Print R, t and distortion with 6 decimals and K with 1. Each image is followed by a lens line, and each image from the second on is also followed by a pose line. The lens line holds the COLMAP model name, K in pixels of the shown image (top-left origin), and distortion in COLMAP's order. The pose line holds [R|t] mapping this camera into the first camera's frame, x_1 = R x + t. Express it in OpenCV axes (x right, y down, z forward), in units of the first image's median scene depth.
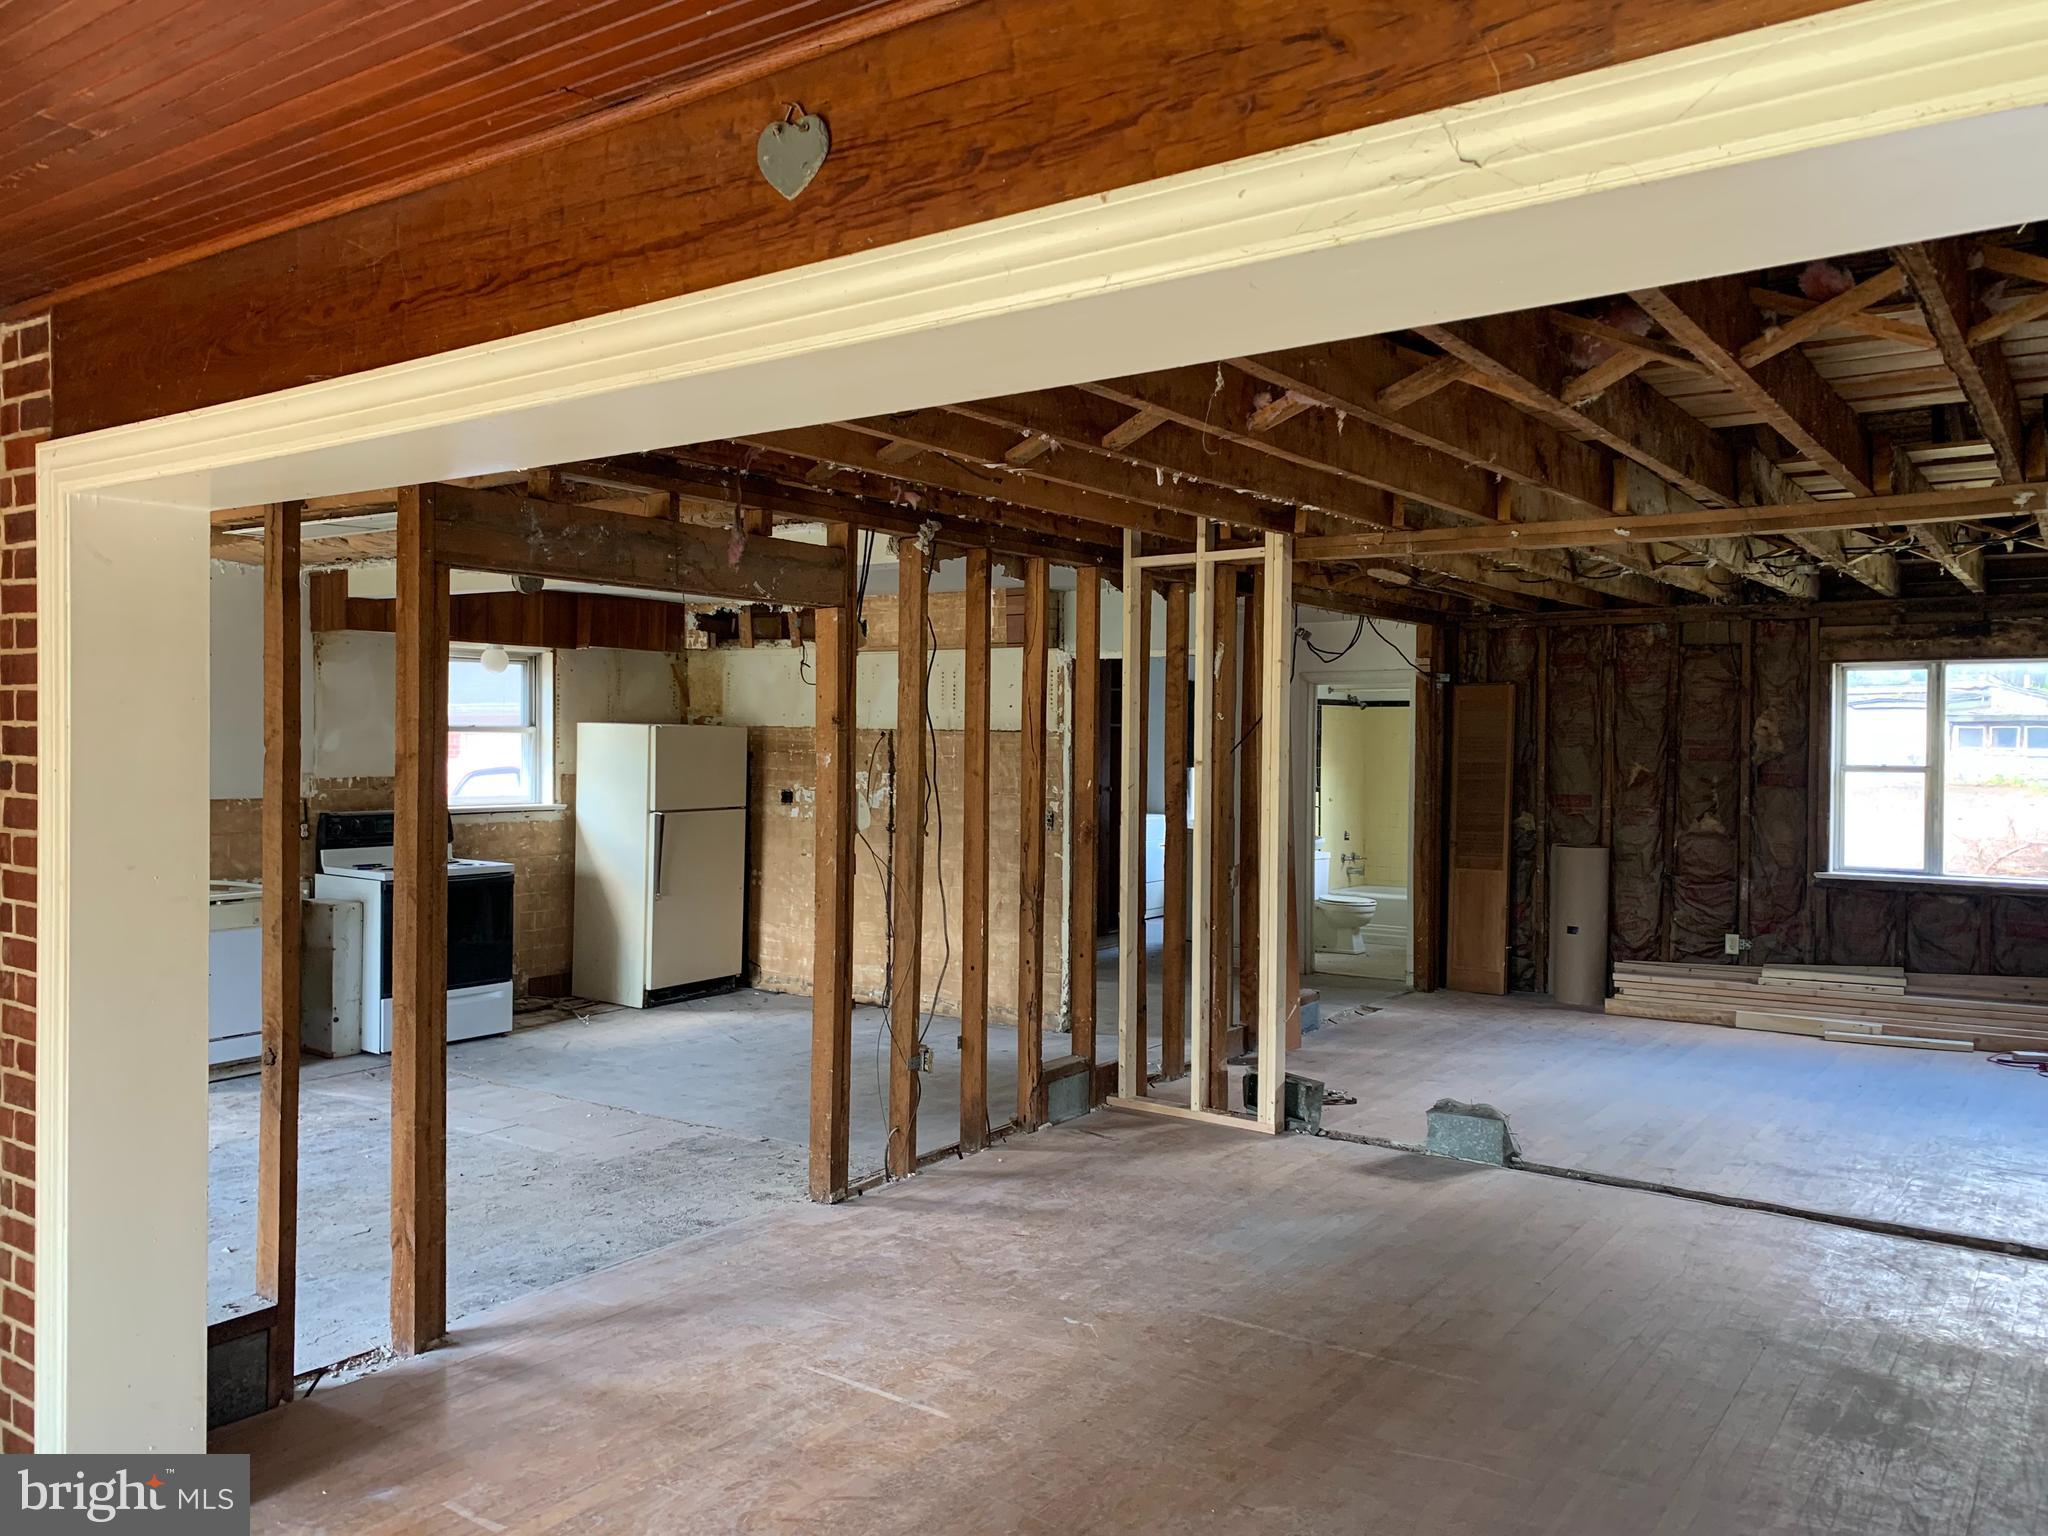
lens RADIAL K [[1558.0, 0, 1004.2], [0, 1558.0, 757.3], [0, 0, 1]] dist [0.039020, -0.058127]
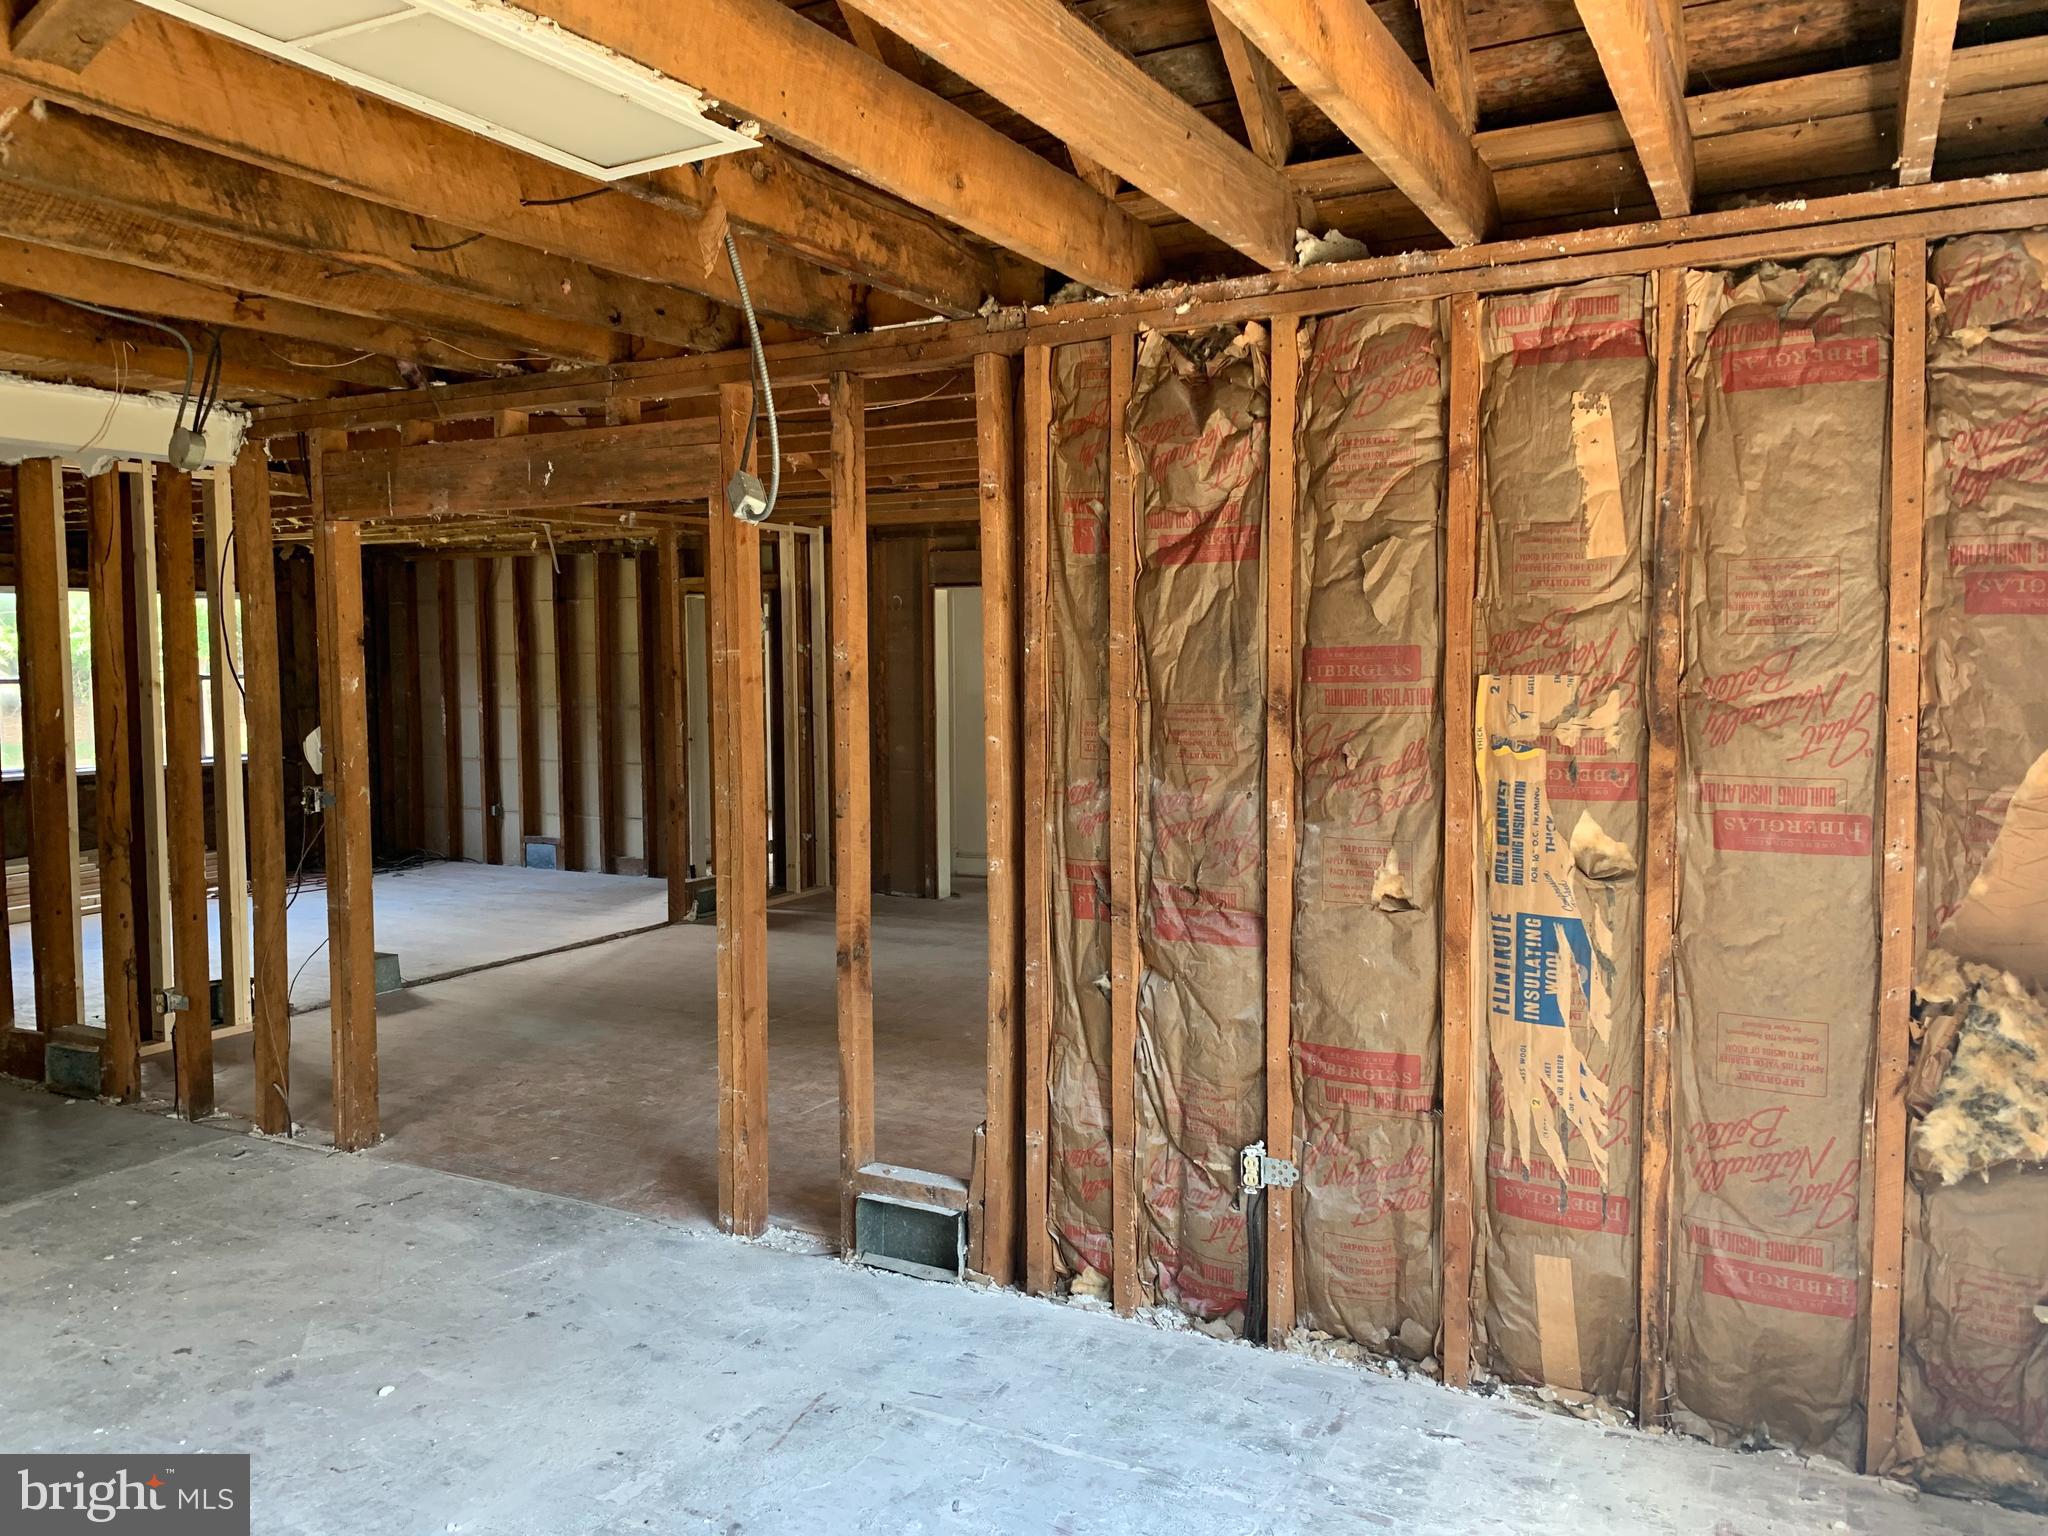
lens RADIAL K [[1558.0, 0, 1004.2], [0, 1558.0, 757.3], [0, 0, 1]] dist [0.039020, -0.058127]
pose [[-0.127413, -0.074892, 0.989018, -0.700021], [0.020698, 0.996727, 0.078143, -0.013010], [-0.991634, 0.030428, -0.125446, 0.464405]]
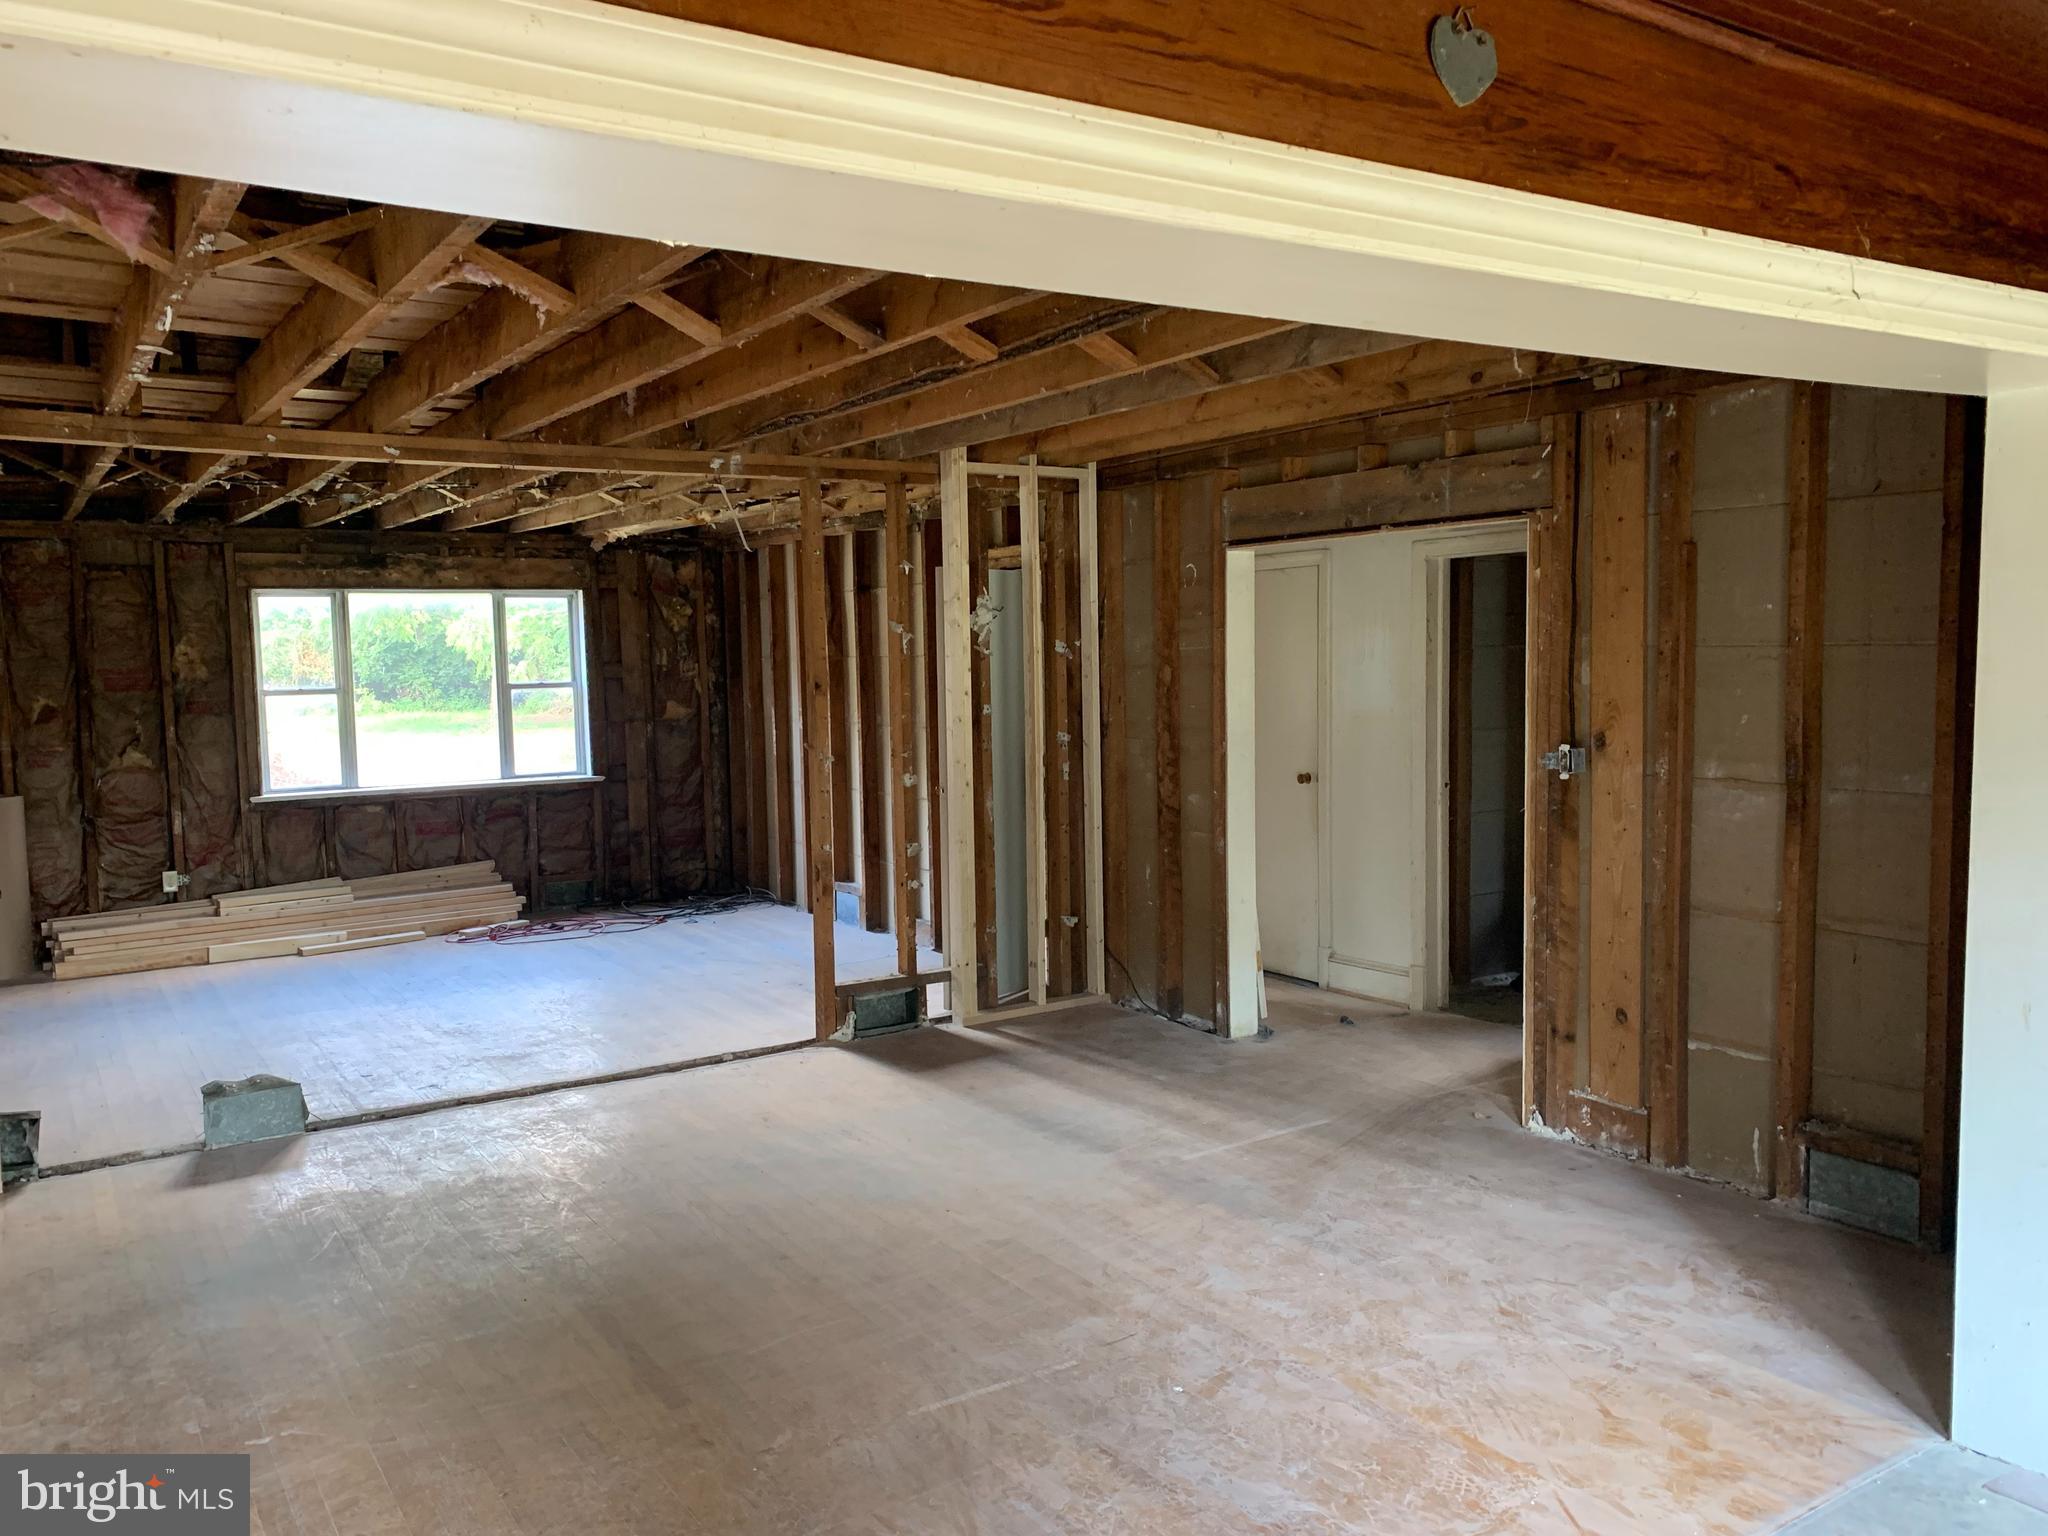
lens RADIAL K [[1558.0, 0, 1004.2], [0, 1558.0, 757.3], [0, 0, 1]] dist [0.039020, -0.058127]
pose [[0.361594, -0.075871, 0.929243, -0.239906], [0.033836, 0.997095, 0.068245, -0.004543], [-0.931721, 0.006765, 0.363111, 0.182692]]
